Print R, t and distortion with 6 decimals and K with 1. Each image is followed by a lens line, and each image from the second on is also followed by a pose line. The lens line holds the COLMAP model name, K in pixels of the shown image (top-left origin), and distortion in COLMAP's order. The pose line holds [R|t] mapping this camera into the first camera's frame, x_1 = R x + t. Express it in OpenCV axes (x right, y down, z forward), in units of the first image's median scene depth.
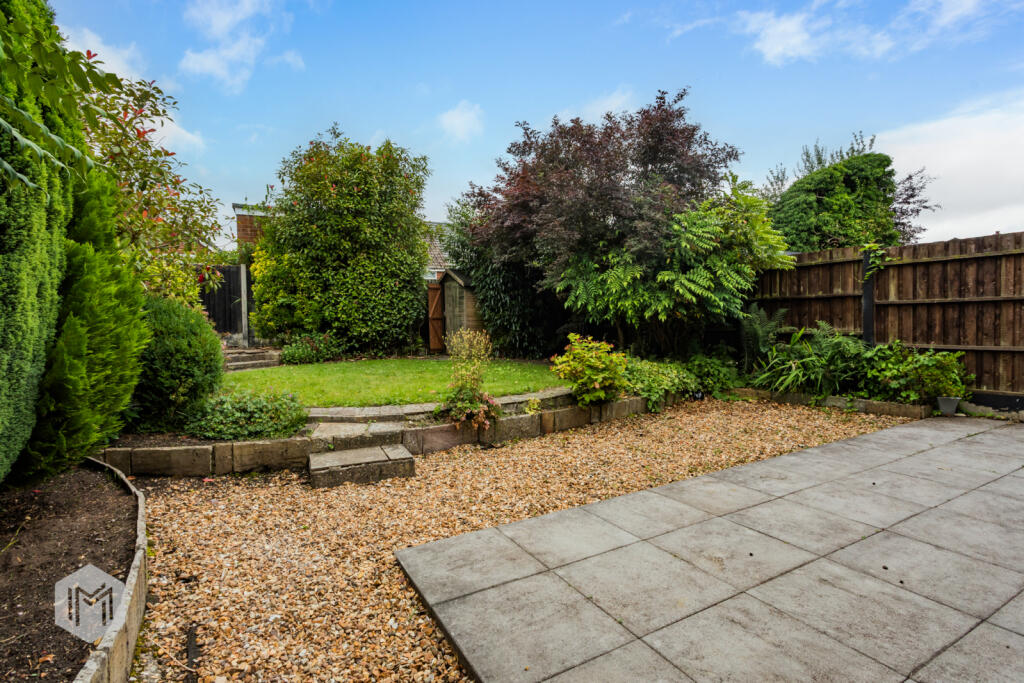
lens RADIAL K [[492.6, 0, 510.3], [0, 492.6, 337.8], [0, 0, 1]] dist [-0.011214, 0.000678]
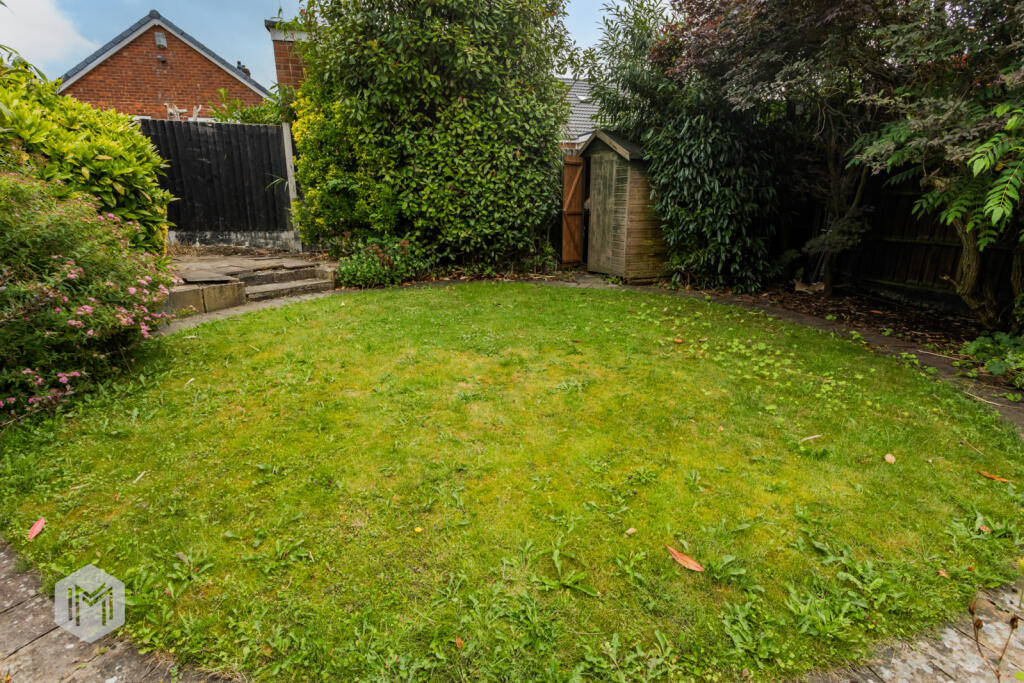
lens RADIAL K [[492.6, 0, 513.5], [0, 492.6, 336.4], [0, 0, 1]] dist [-0.011214, 0.000678]
pose [[0.978150, 0.074257, -0.194185, -0.107345], [-0.026775, 0.971253, 0.236539, -0.038690], [0.206168, -0.226172, 0.952020, 0.400826]]
